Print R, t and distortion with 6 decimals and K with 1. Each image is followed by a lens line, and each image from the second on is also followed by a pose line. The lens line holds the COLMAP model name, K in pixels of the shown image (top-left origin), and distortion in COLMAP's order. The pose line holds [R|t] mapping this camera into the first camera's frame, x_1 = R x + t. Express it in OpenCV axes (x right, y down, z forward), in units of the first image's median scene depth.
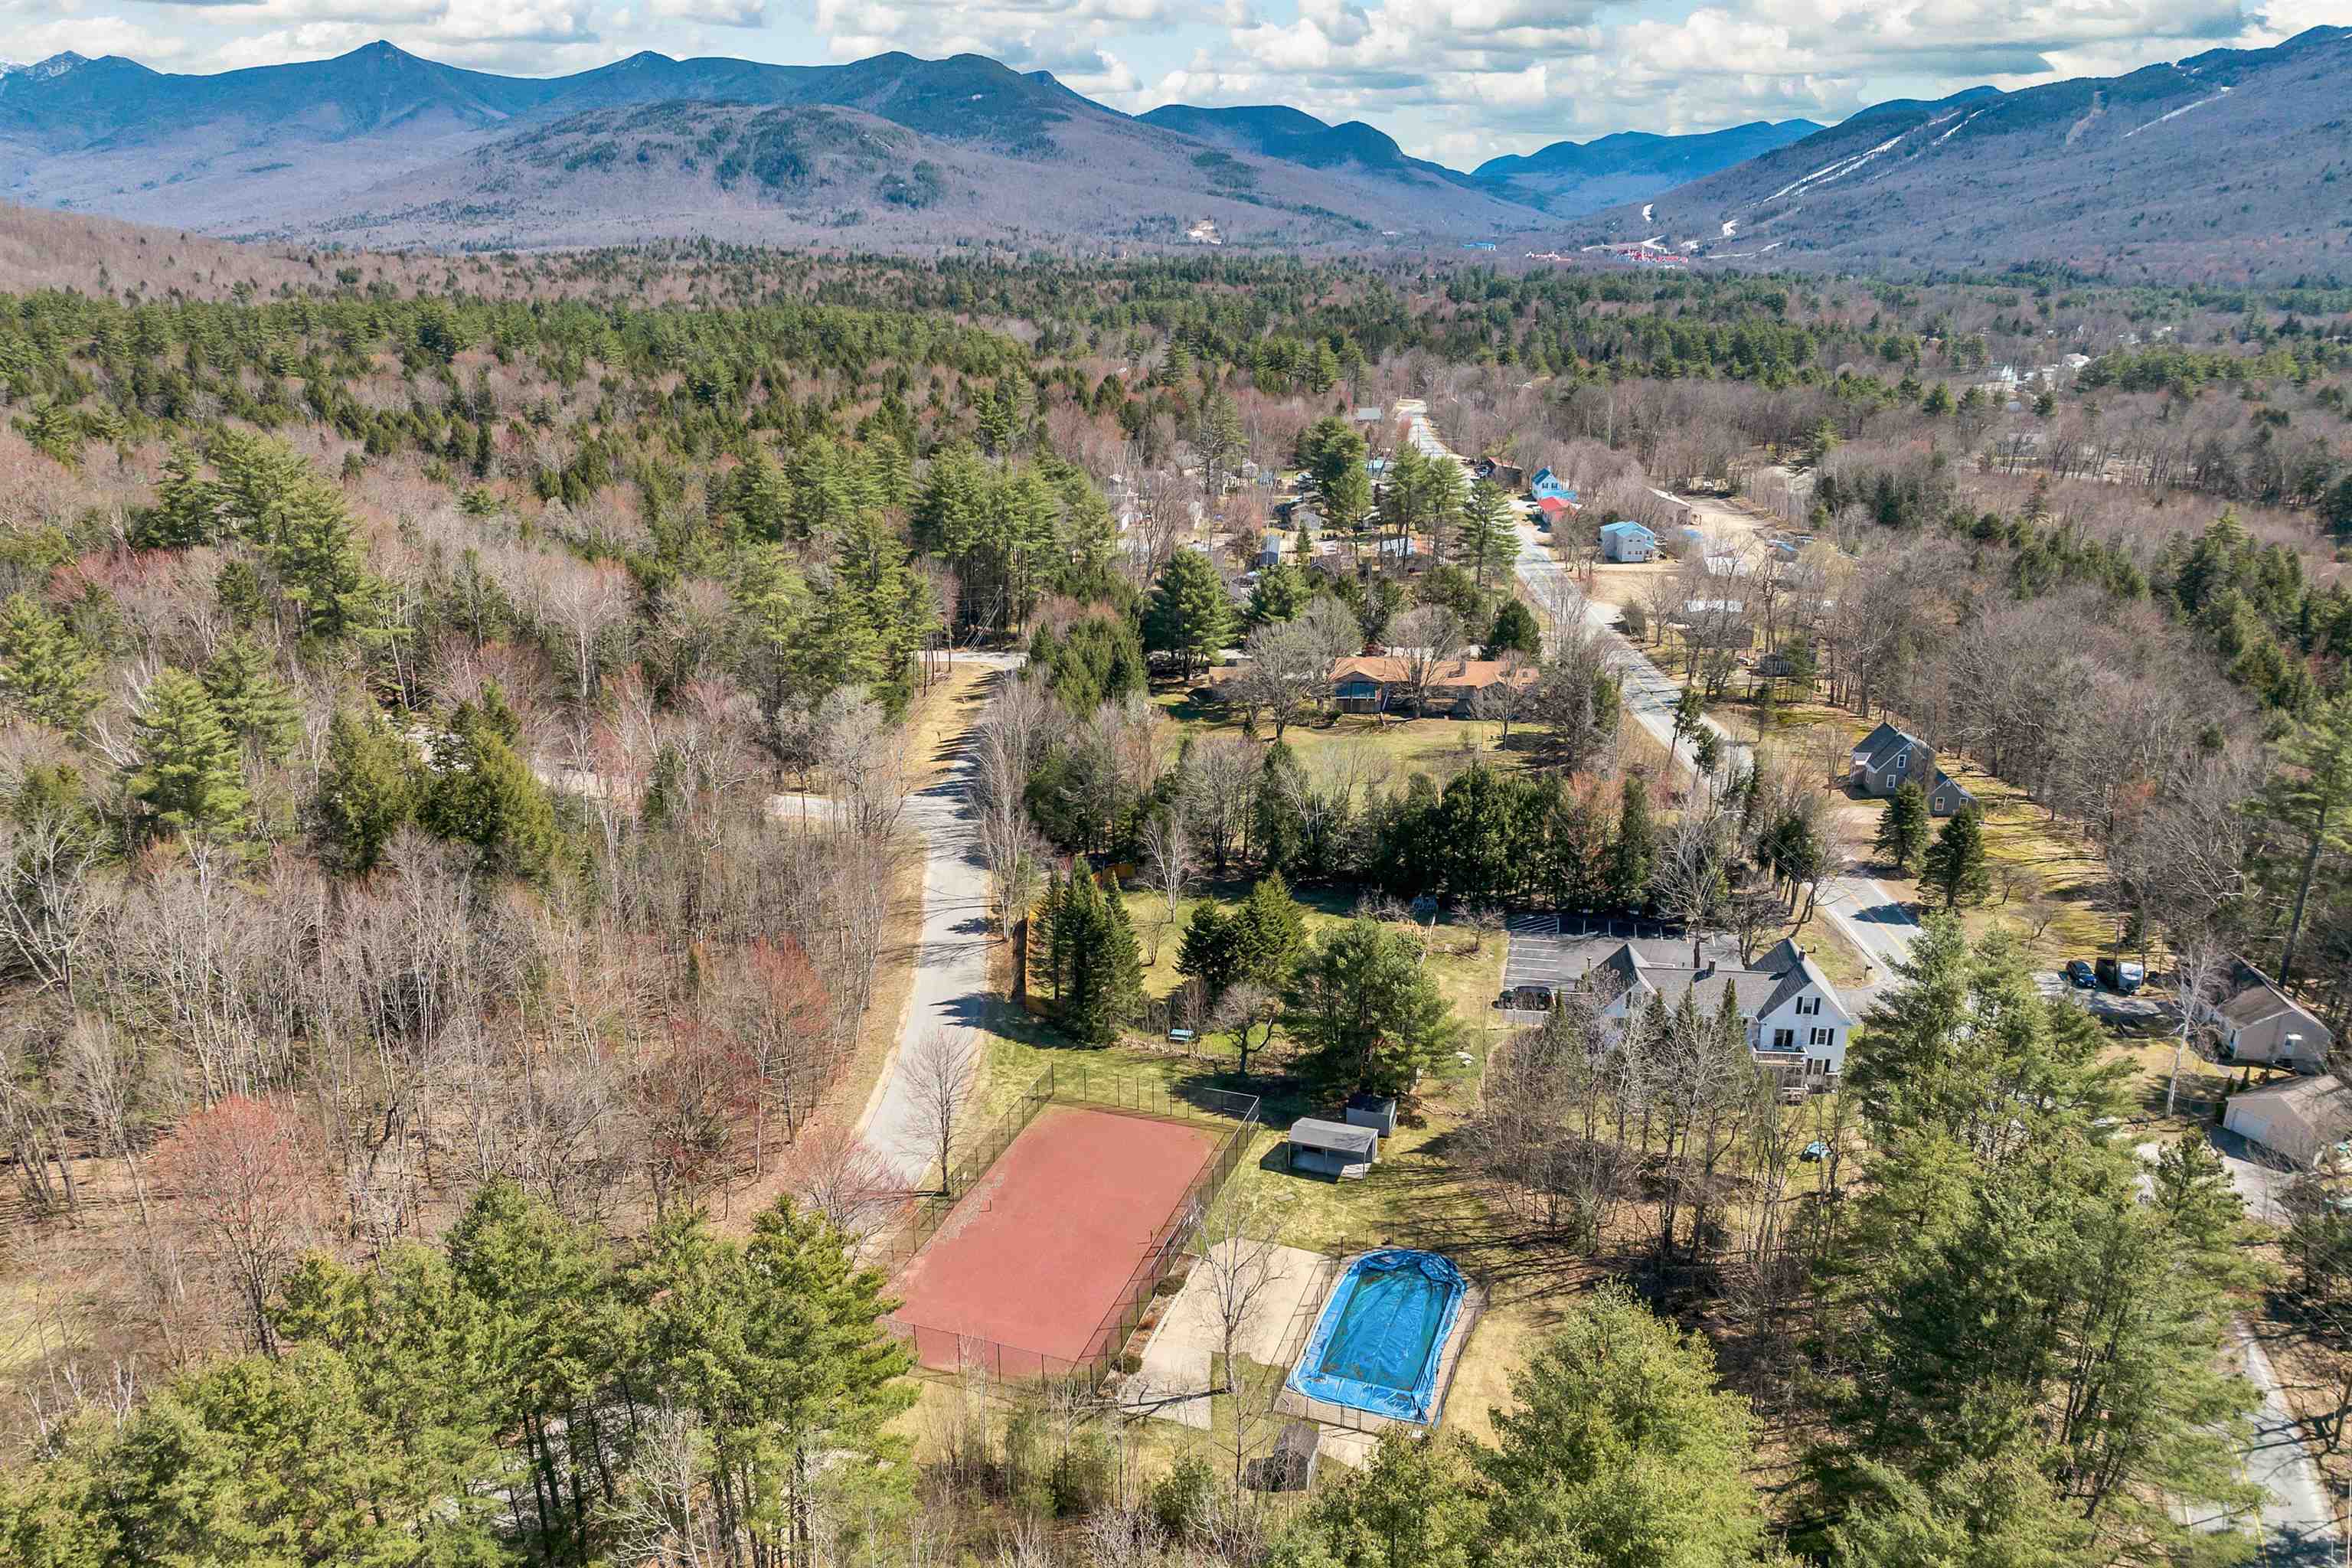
lens RADIAL K [[1668.2, 0, 1186.1], [0, 1668.2, 905.9], [0, 0, 1]] dist [-0.070841, 0.035528]
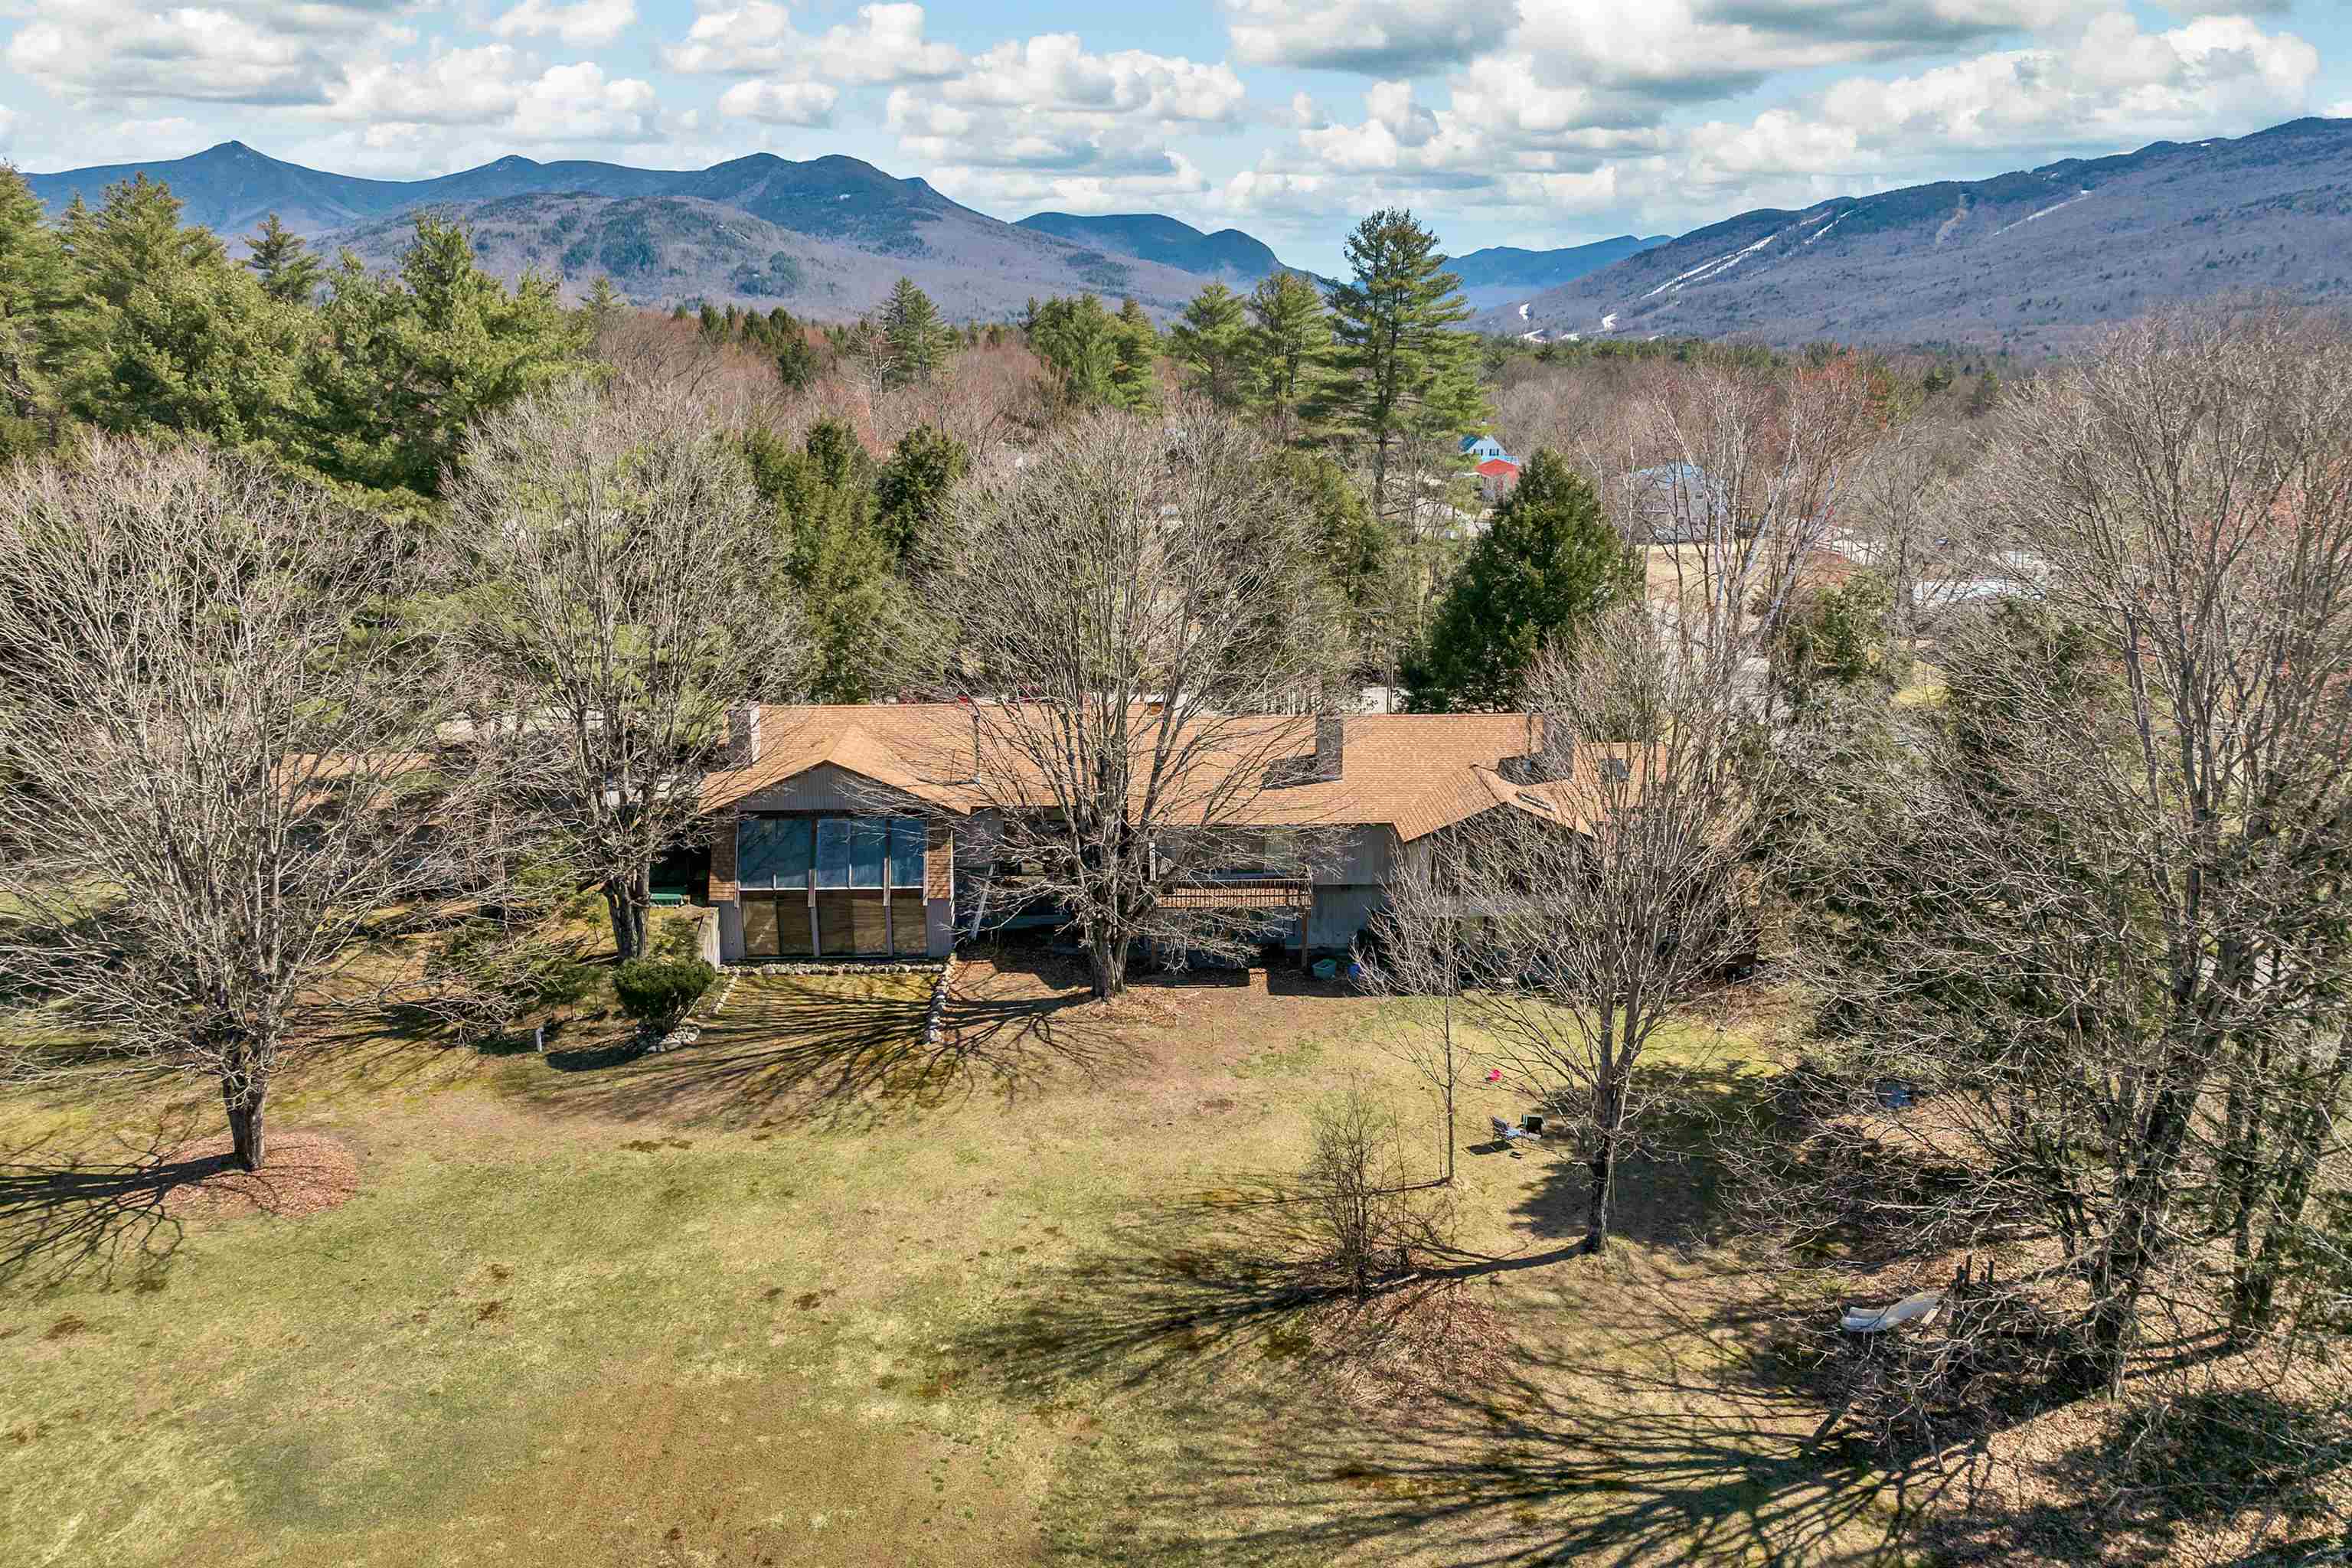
lens RADIAL K [[1668.2, 0, 1186.1], [0, 1668.2, 905.9], [0, 0, 1]] dist [-0.070841, 0.035528]
pose [[0.997799, -0.015962, 0.064361, 0.064149], [0.019987, 0.997852, -0.062389, -0.052398], [-0.063227, 0.063538, 0.995975, 0.378582]]
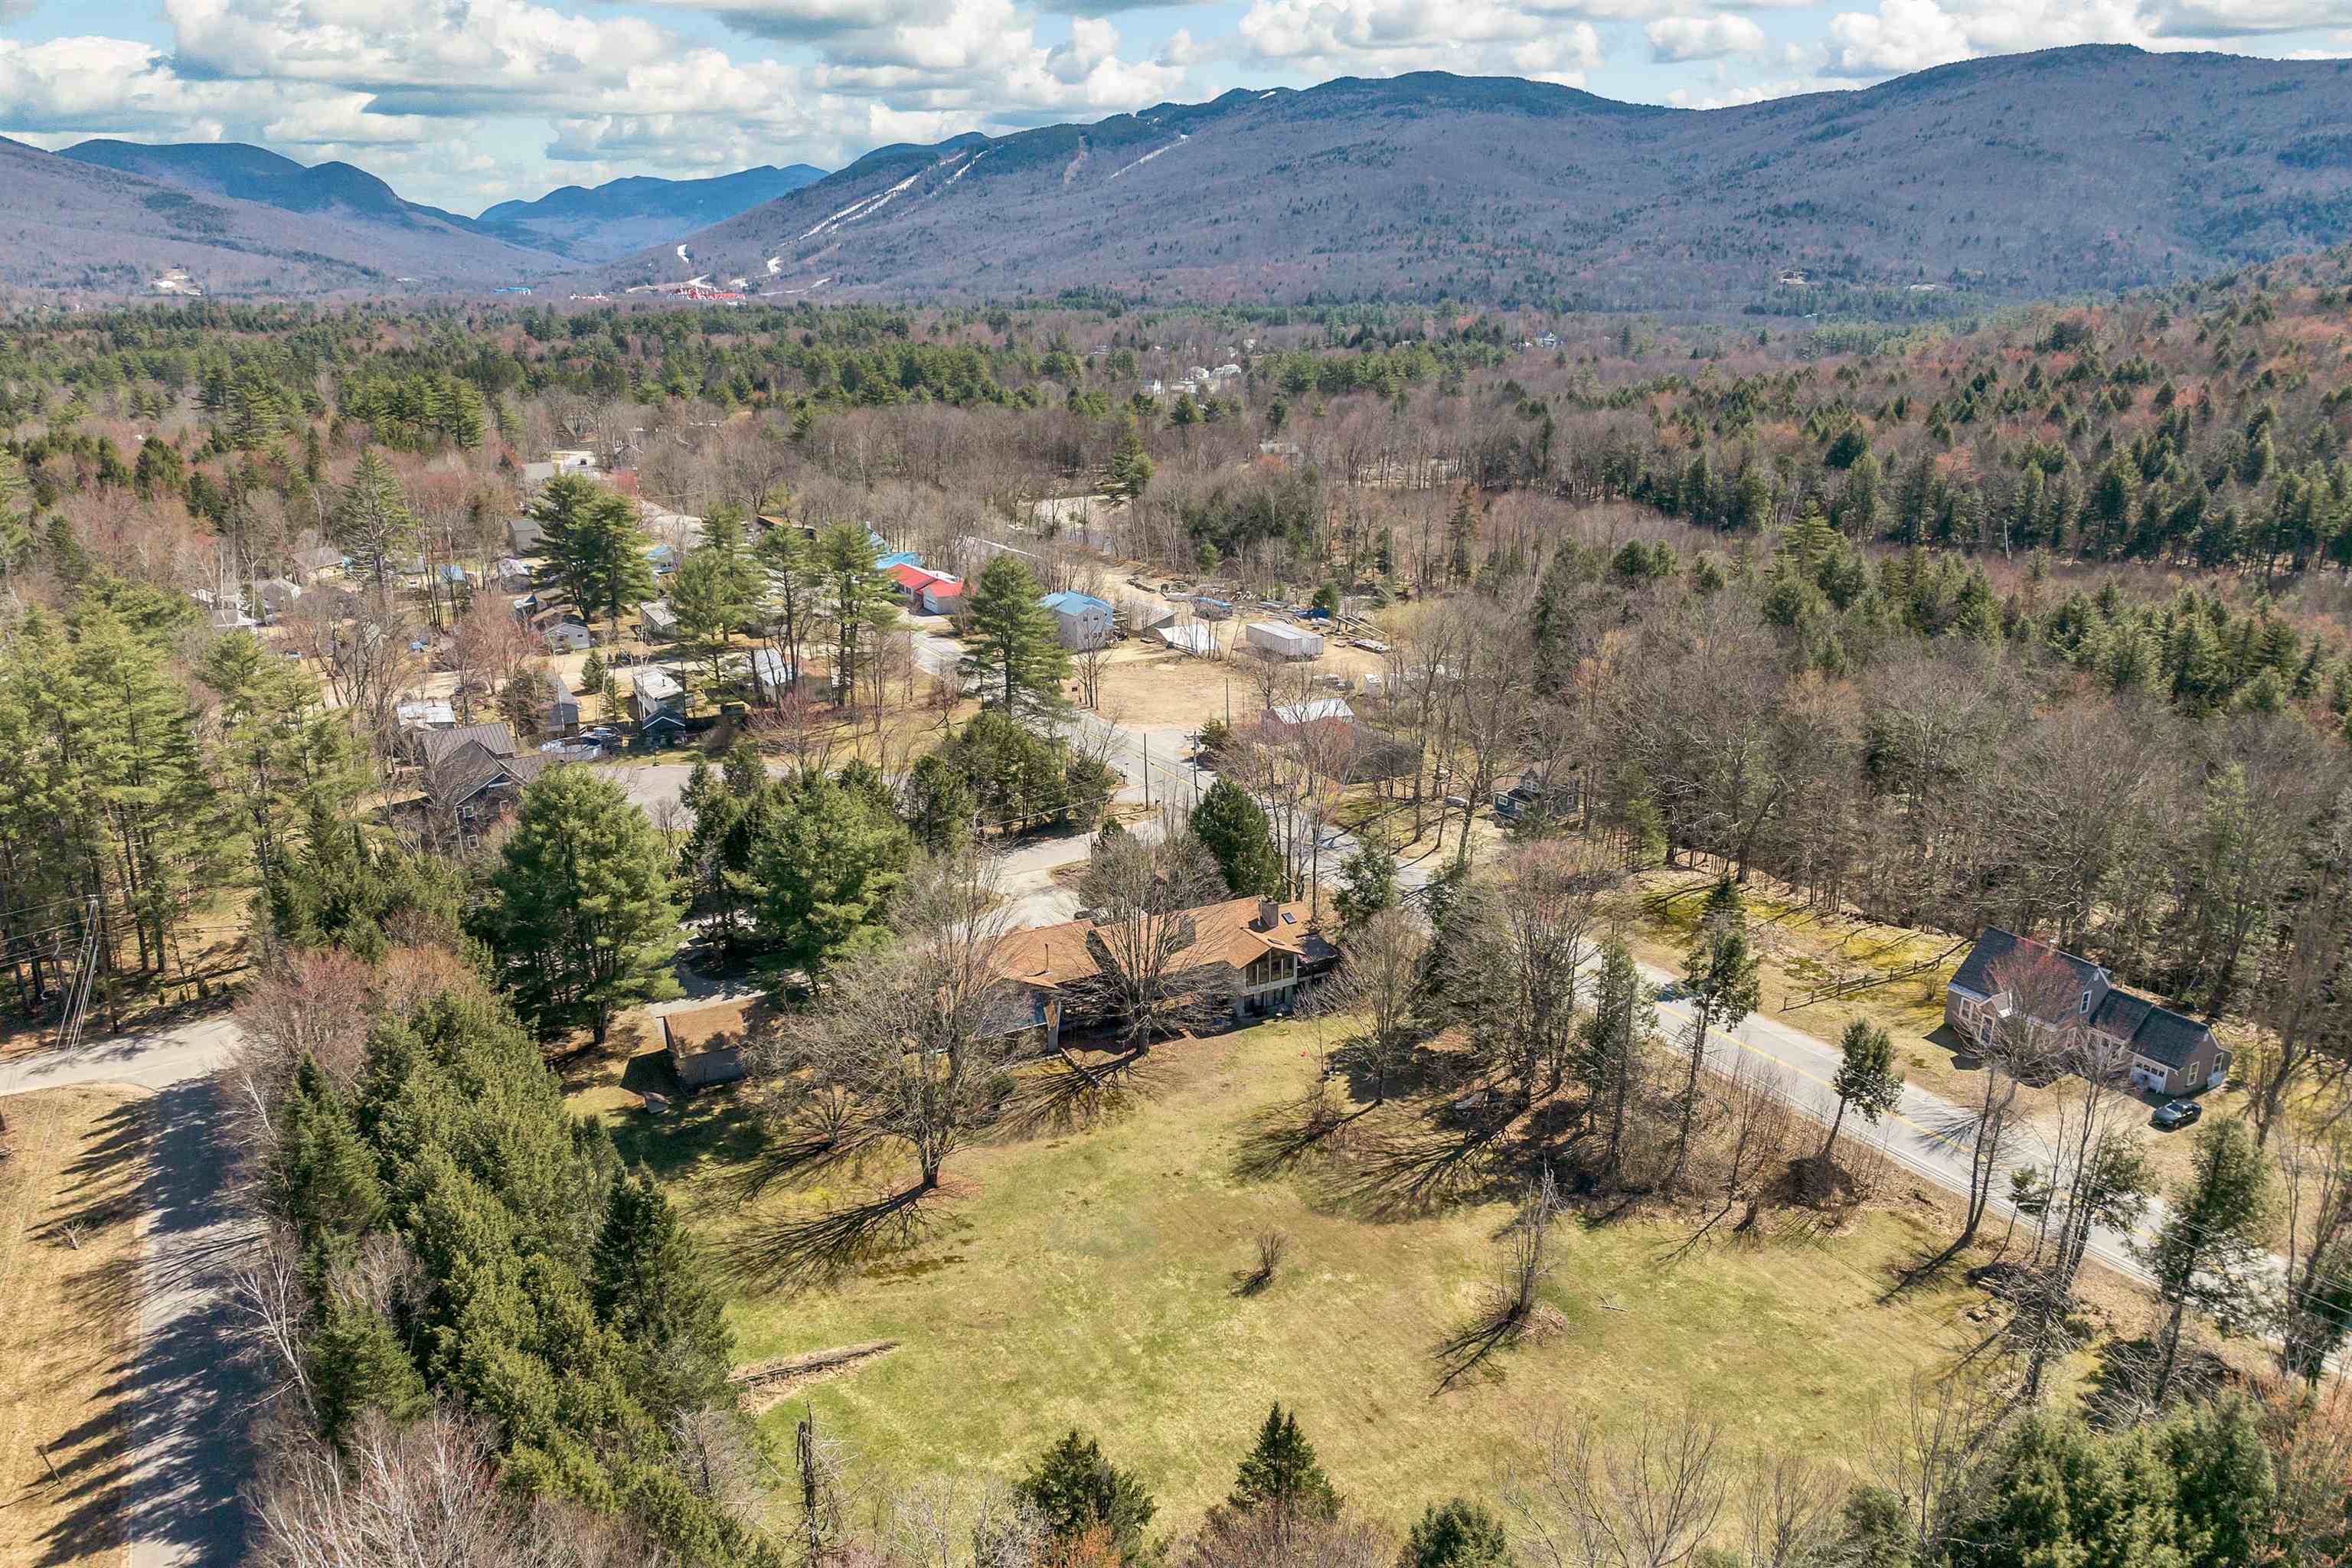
lens RADIAL K [[1668.2, 0, 1186.1], [0, 1668.2, 905.9], [0, 0, 1]] dist [-0.070841, 0.035528]
pose [[0.856704, -0.183659, 0.482004, -0.038850], [0.195406, 0.980371, 0.026244, -0.078703], [-0.477363, 0.071703, 0.875776, 0.263909]]
